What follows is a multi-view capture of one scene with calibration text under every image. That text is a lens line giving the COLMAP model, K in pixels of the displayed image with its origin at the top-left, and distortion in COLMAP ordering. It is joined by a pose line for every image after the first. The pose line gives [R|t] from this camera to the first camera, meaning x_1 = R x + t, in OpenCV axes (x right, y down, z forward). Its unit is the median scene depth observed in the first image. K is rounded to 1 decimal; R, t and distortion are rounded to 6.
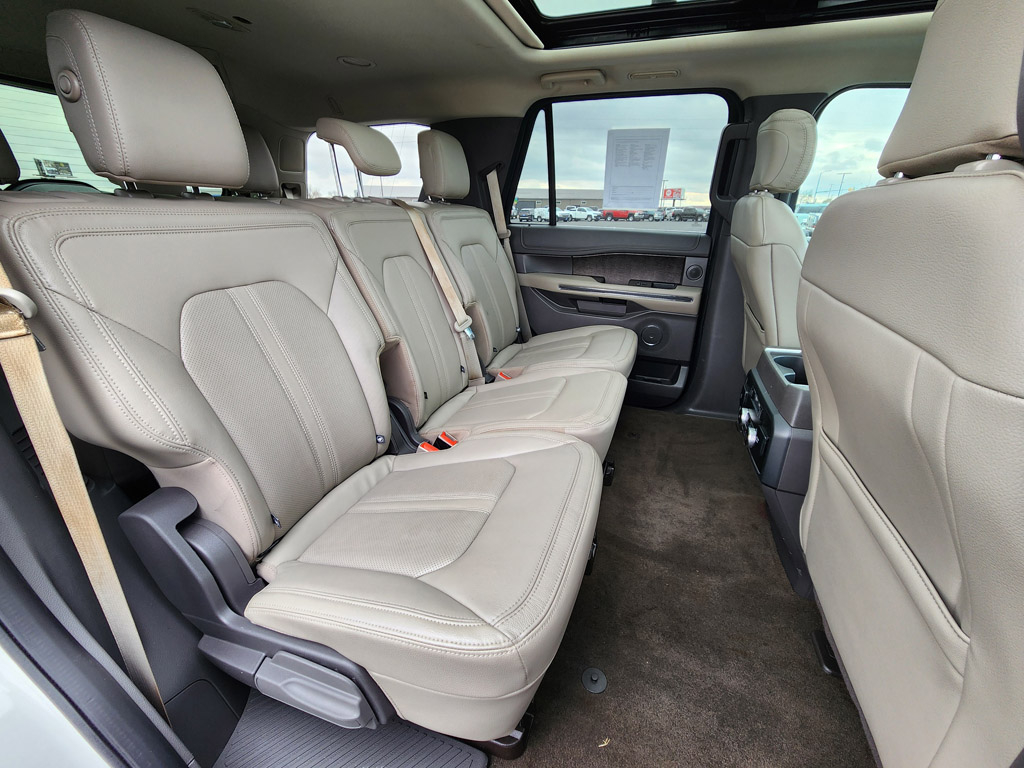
lens RADIAL K [[418.3, 0, 509.5], [0, 418.3, 377.3], [0, 0, 1]] dist [-0.000189, 0.001280]
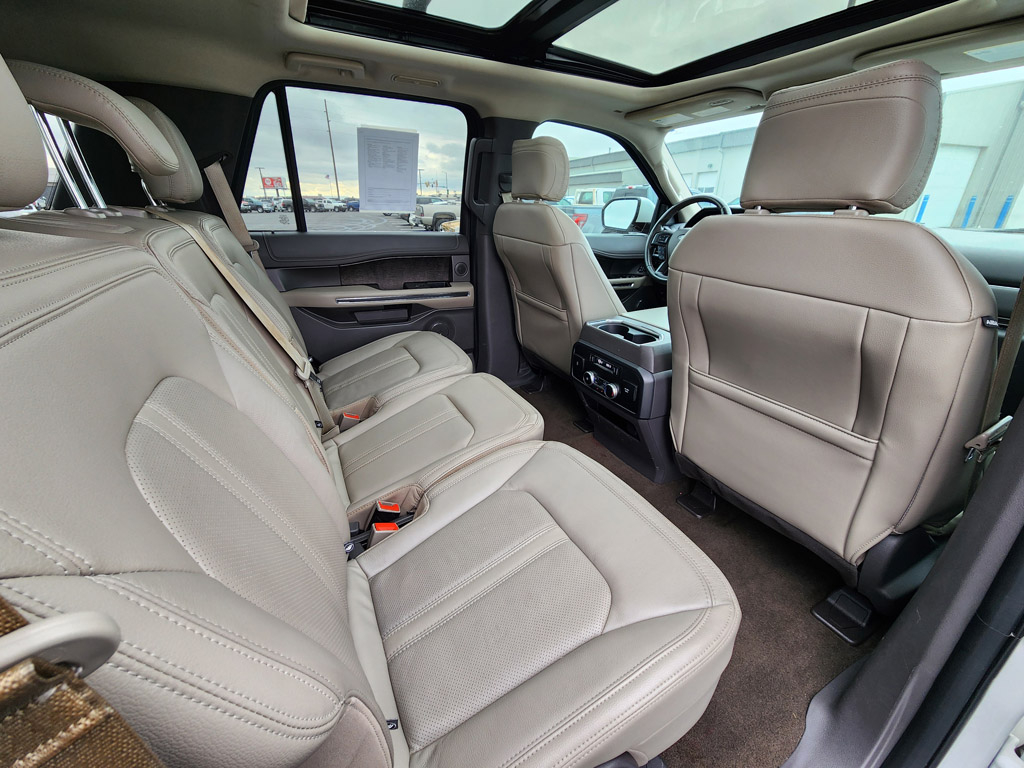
lens RADIAL K [[418.3, 0, 509.5], [0, 418.3, 377.3], [0, 0, 1]] dist [-0.000189, 0.001280]
pose [[0.684137, -0.282259, 0.672522, -0.290272], [0.268658, 0.954771, 0.127421, -0.084686], [-0.678070, 0.093505, 0.729025, 0.138530]]
